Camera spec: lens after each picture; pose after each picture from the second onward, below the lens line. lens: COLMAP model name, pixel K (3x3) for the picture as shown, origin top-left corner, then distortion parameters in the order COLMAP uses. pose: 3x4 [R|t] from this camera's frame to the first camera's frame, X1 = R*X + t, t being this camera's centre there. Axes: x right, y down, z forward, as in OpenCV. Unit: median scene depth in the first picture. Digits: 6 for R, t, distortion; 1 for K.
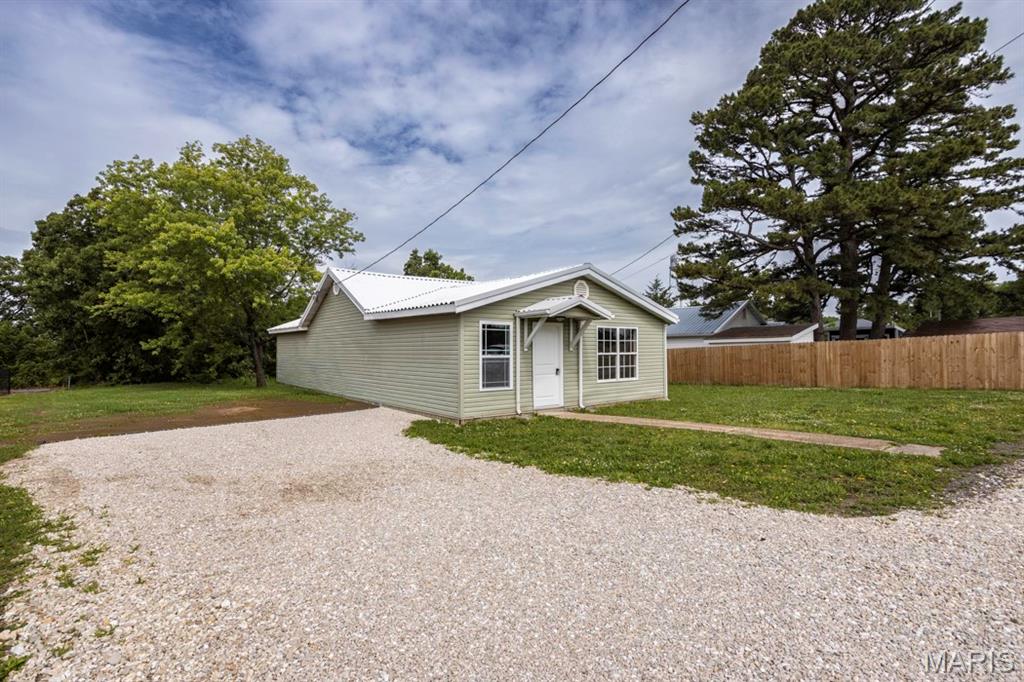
lens RADIAL K [[496.4, 0, 510.5], [0, 496.4, 335.3], [0, 0, 1]] dist [-0.030336, 0.015936]
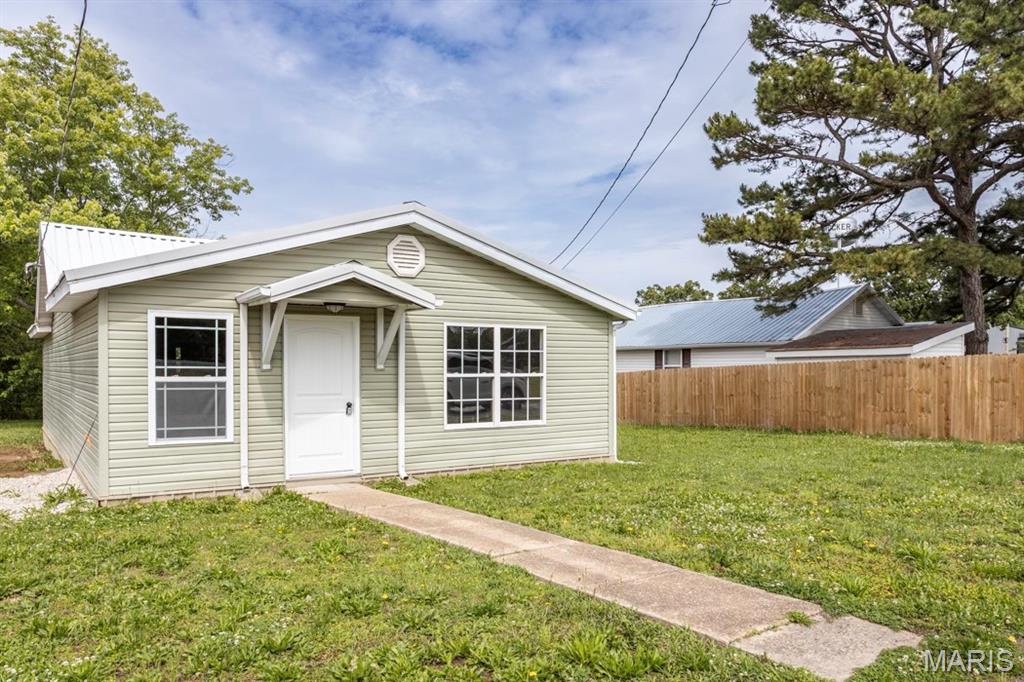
lens RADIAL K [[750.1, 0, 512.3], [0, 750.1, 380.2], [0, 0, 1]] dist [-0.001945, 0.012135]
pose [[0.996502, 0.007277, -0.083252, 0.196501], [-0.003467, 0.998944, 0.045821, 0.003378], [0.083498, -0.045372, 0.995475, 0.127134]]
